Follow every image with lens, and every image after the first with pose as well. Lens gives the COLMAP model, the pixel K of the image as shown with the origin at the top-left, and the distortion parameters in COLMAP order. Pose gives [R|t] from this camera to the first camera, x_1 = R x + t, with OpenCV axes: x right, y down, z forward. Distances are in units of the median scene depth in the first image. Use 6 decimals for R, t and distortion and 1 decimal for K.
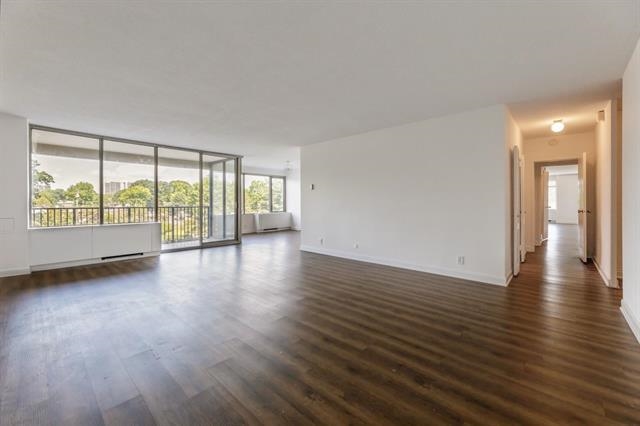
lens RADIAL K [[266.2, 0, 313.3], [0, 266.2, 201.4], [0, 0, 1]] dist [0.013593, -0.000183]
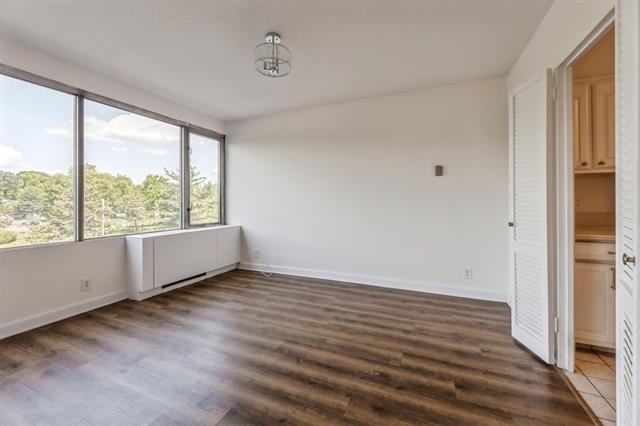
lens RADIAL K [[266.2, 0, 319.8], [0, 266.2, 201.6], [0, 0, 1]] dist [0.013593, -0.000183]
pose [[0.941000, 0.009035, 0.338286, -0.087419], [-0.008918, 0.999958, -0.001900, 0.003865], [-0.338289, -0.001229, 0.941042, 0.474098]]
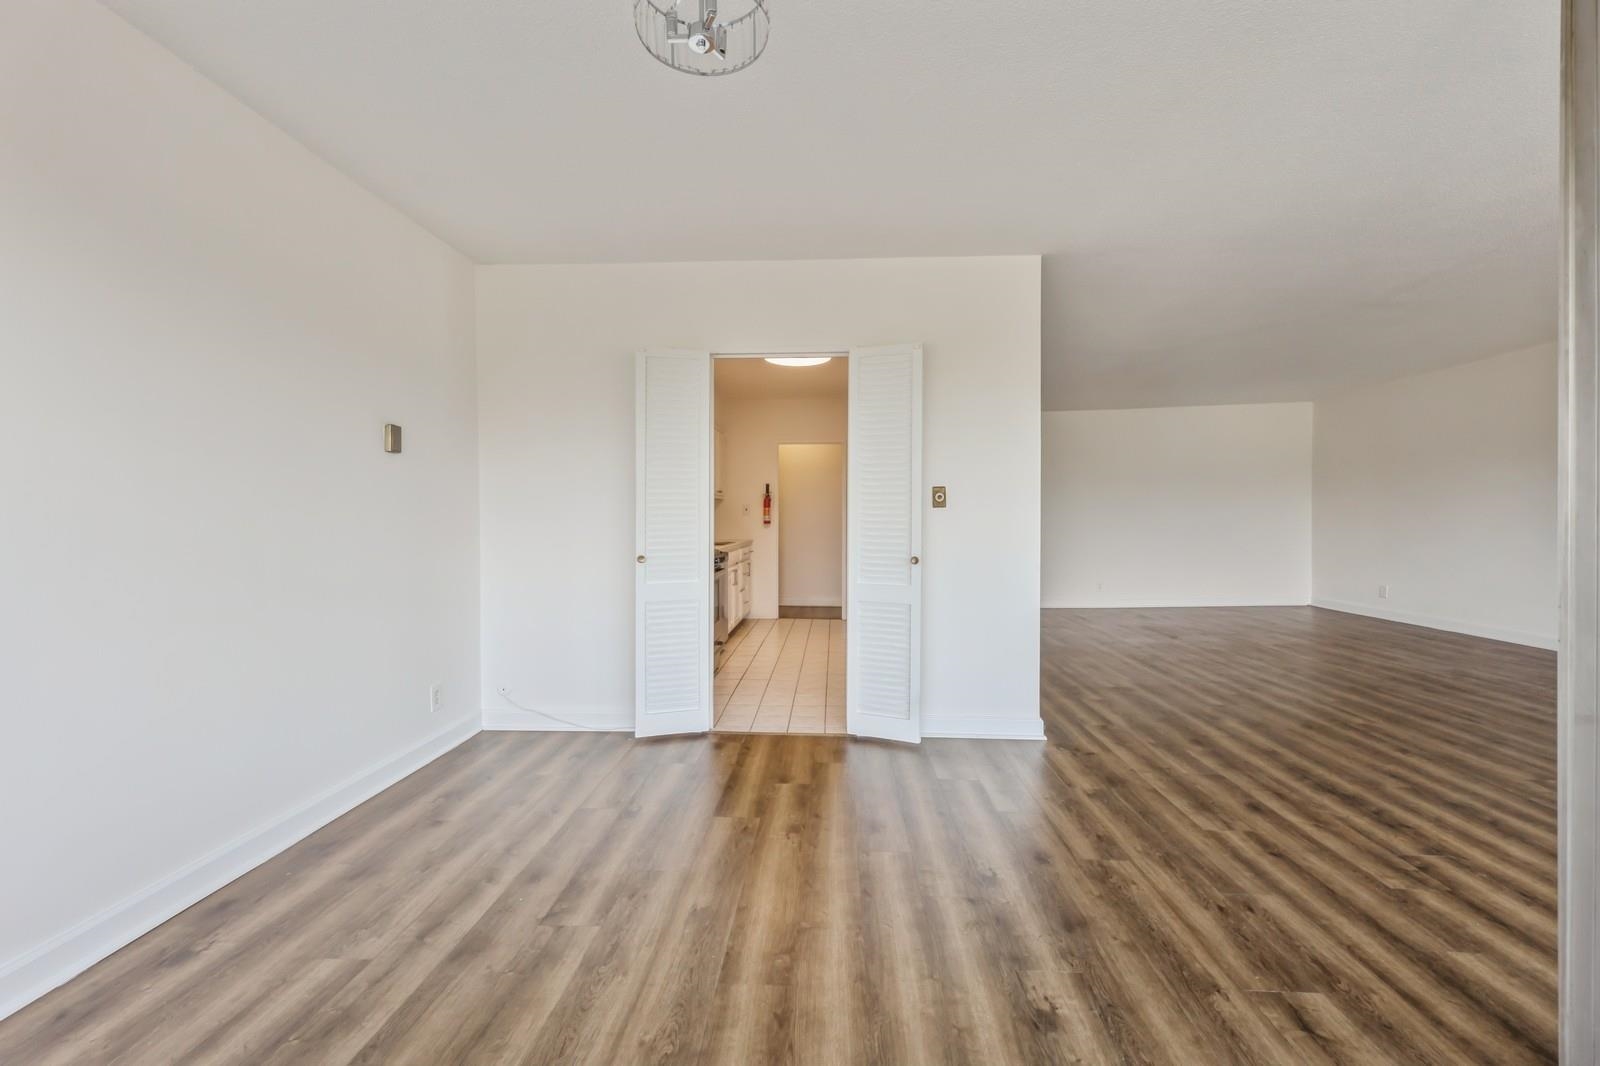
lens RADIAL K [[665.5, 0, 803.6], [0, 665.5, 531.2], [0, 0, 1]] dist [0.013593, -0.000183]
pose [[-0.653208, -0.004964, 0.757162, -0.279127], [0.007194, 0.999893, 0.012761, 0.000525], [-0.757144, 0.013783, -0.653103, 1.125633]]
